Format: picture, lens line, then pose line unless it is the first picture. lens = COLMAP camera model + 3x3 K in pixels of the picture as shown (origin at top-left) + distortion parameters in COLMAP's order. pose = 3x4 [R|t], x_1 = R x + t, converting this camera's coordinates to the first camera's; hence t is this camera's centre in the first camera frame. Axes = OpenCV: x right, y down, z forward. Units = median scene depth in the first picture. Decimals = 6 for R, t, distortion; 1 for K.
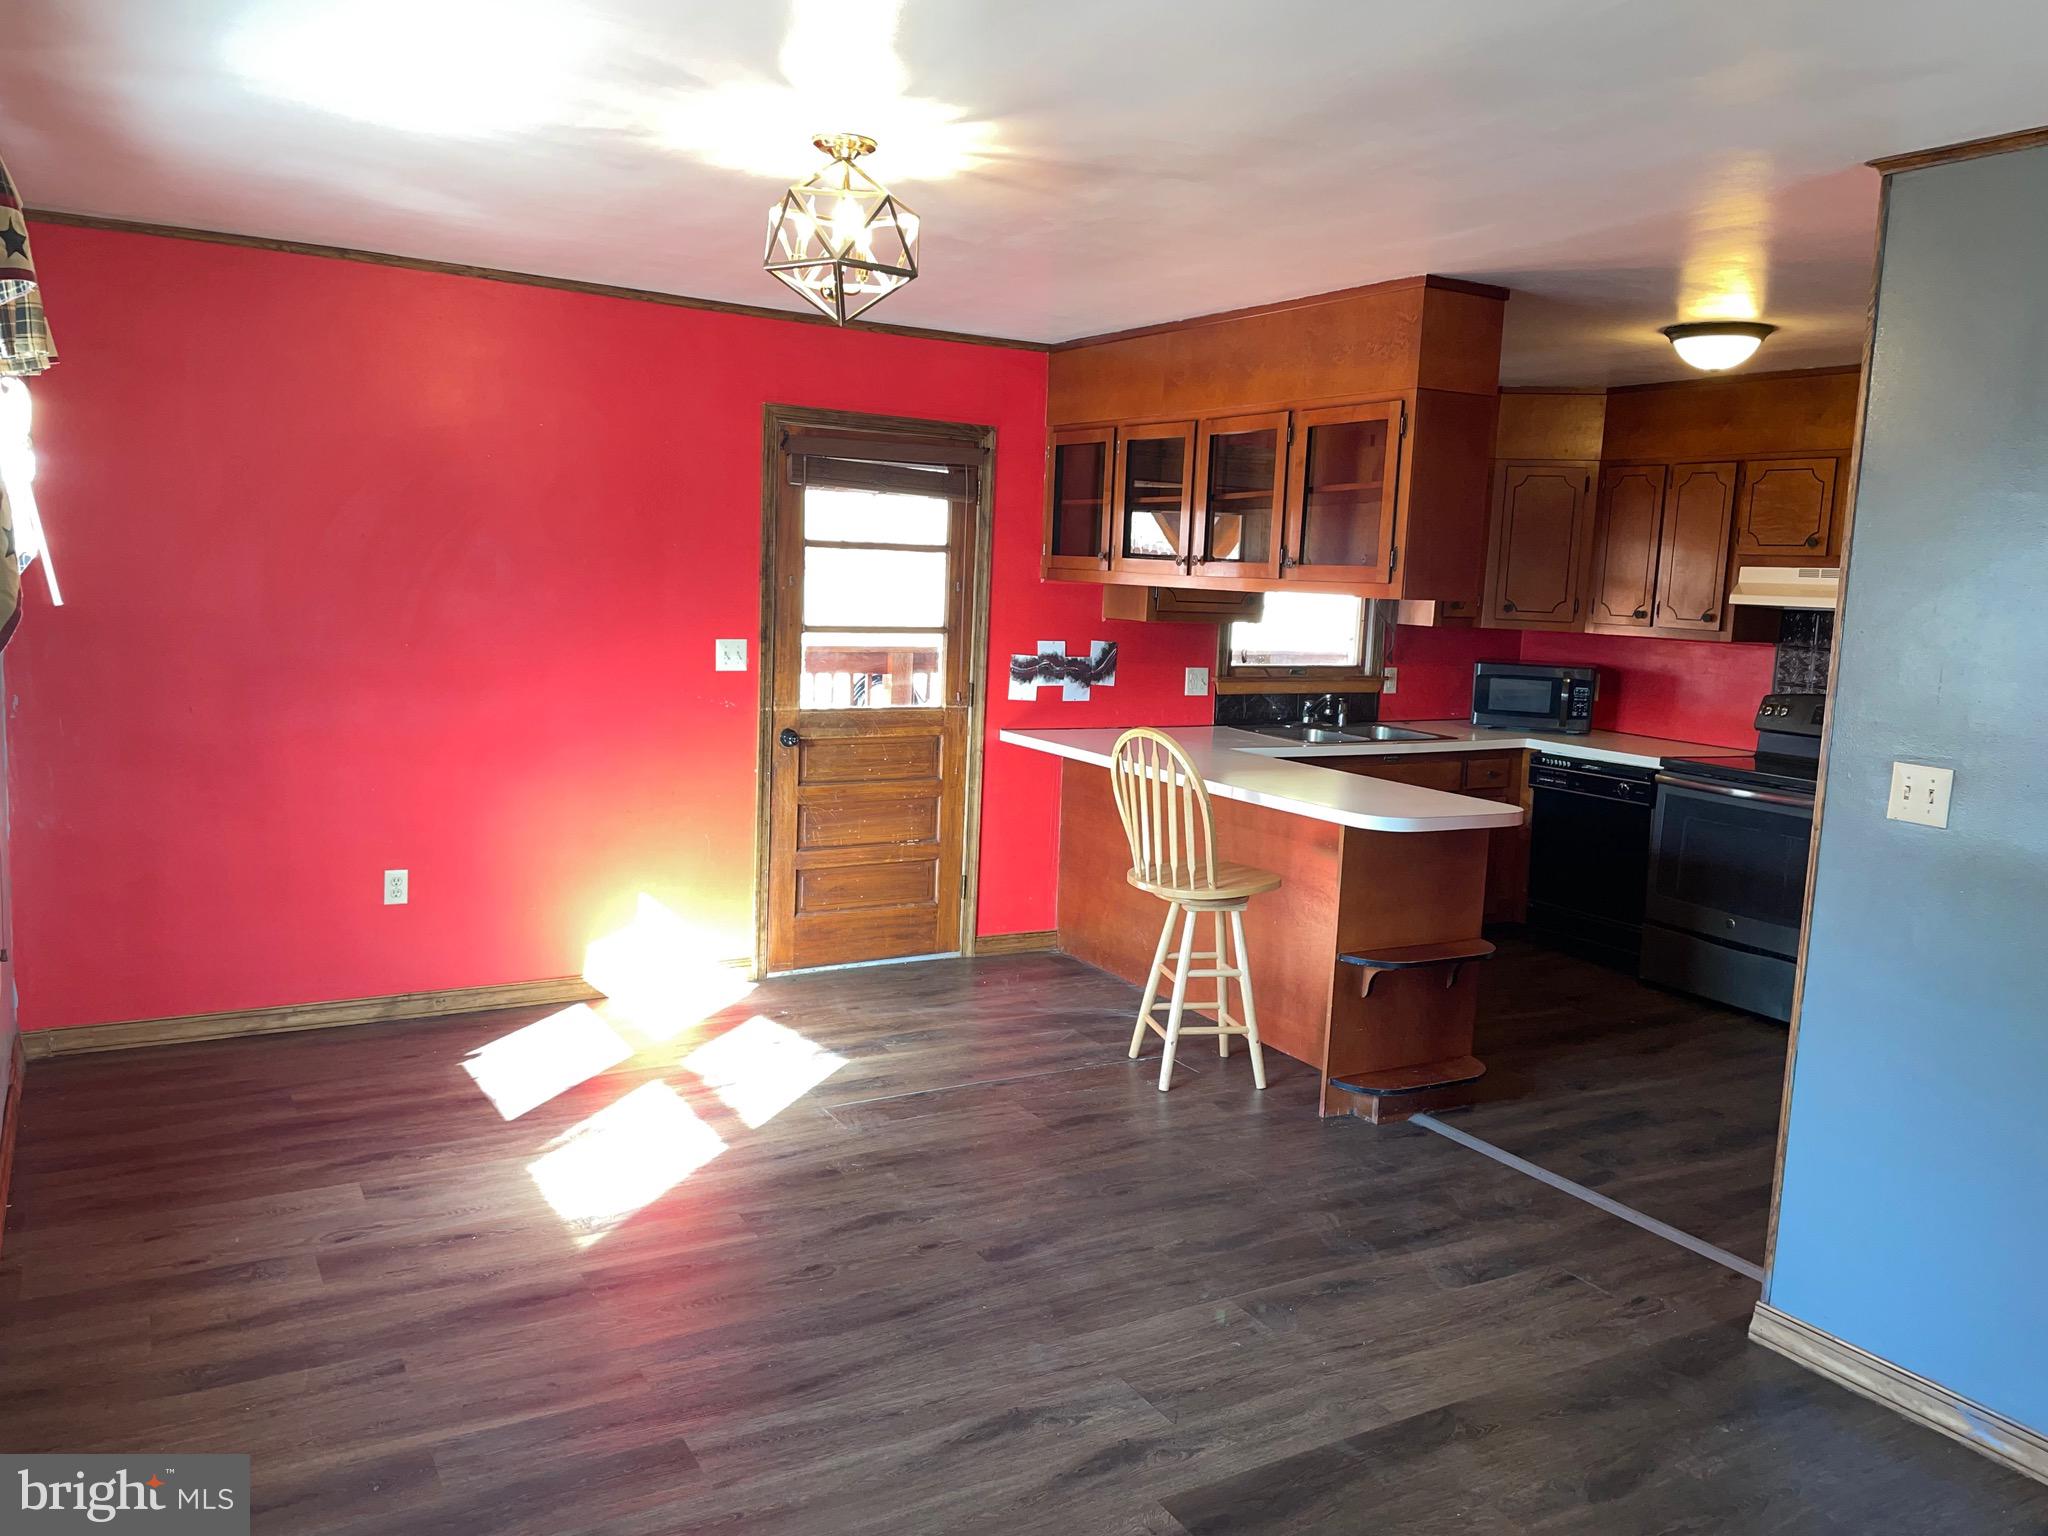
lens RADIAL K [[1537.8, 0, 1025.3], [0, 1537.8, 748.7], [0, 0, 1]] dist [0.099444, -0.136549]
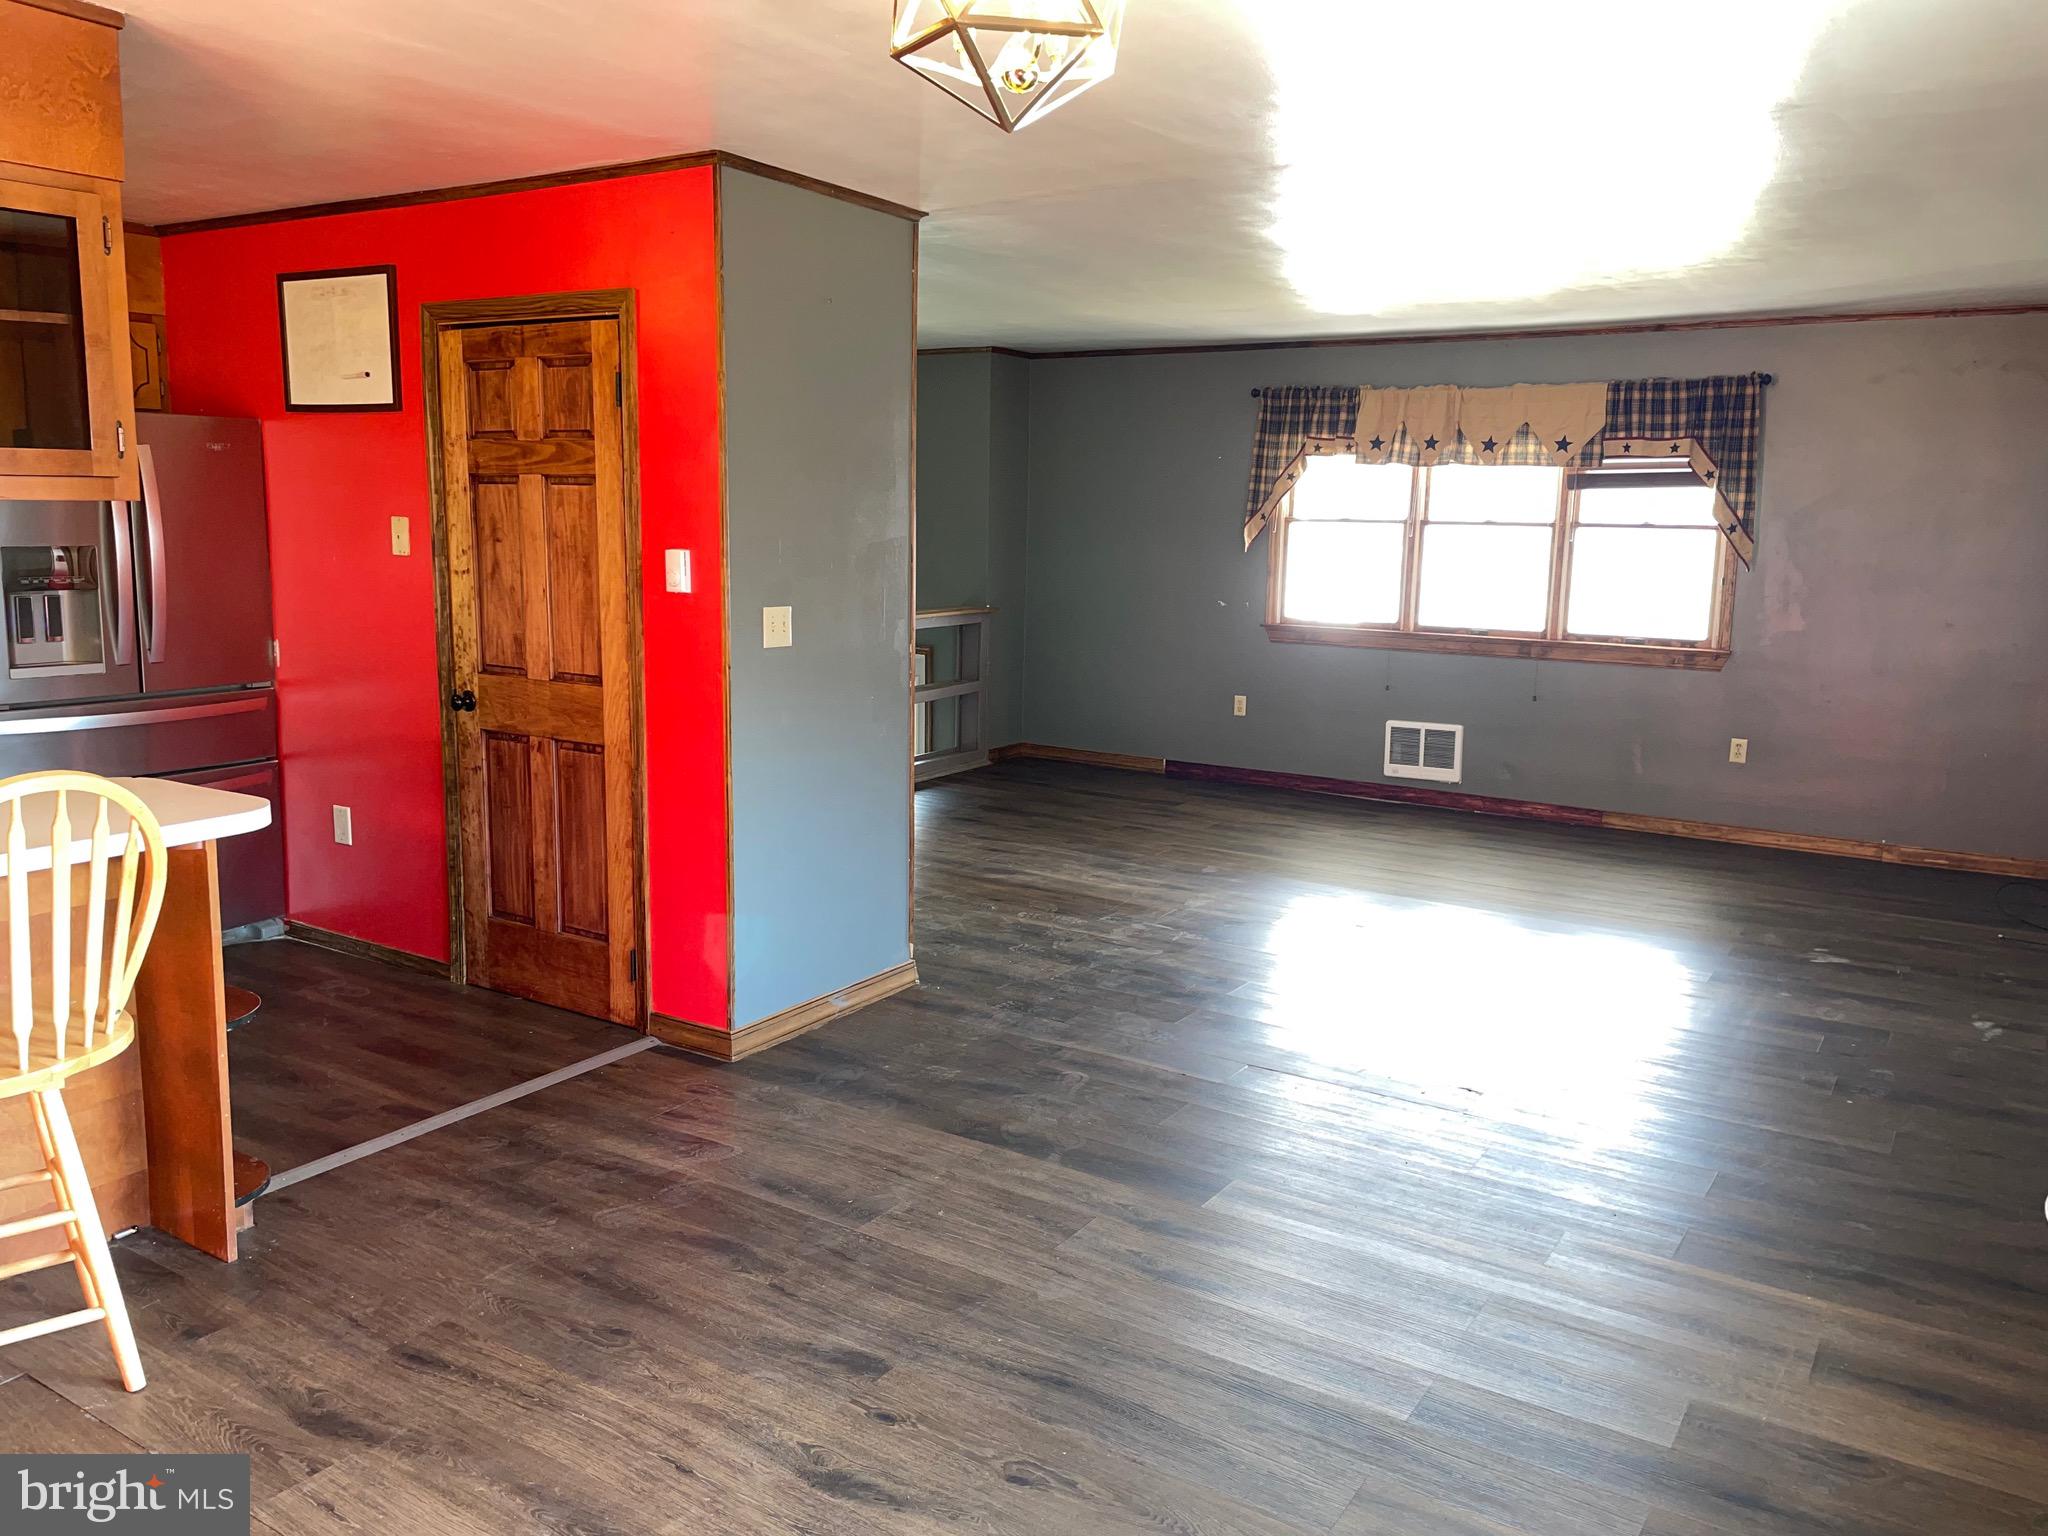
lens RADIAL K [[1537.8, 0, 1025.3], [0, 1537.8, 748.7], [0, 0, 1]] dist [0.099444, -0.136549]
pose [[-0.451496, -0.186930, 0.872473, -0.392820], [0.069201, 0.967528, 0.243107, -0.093933], [-0.889586, 0.170138, -0.423899, 0.695144]]
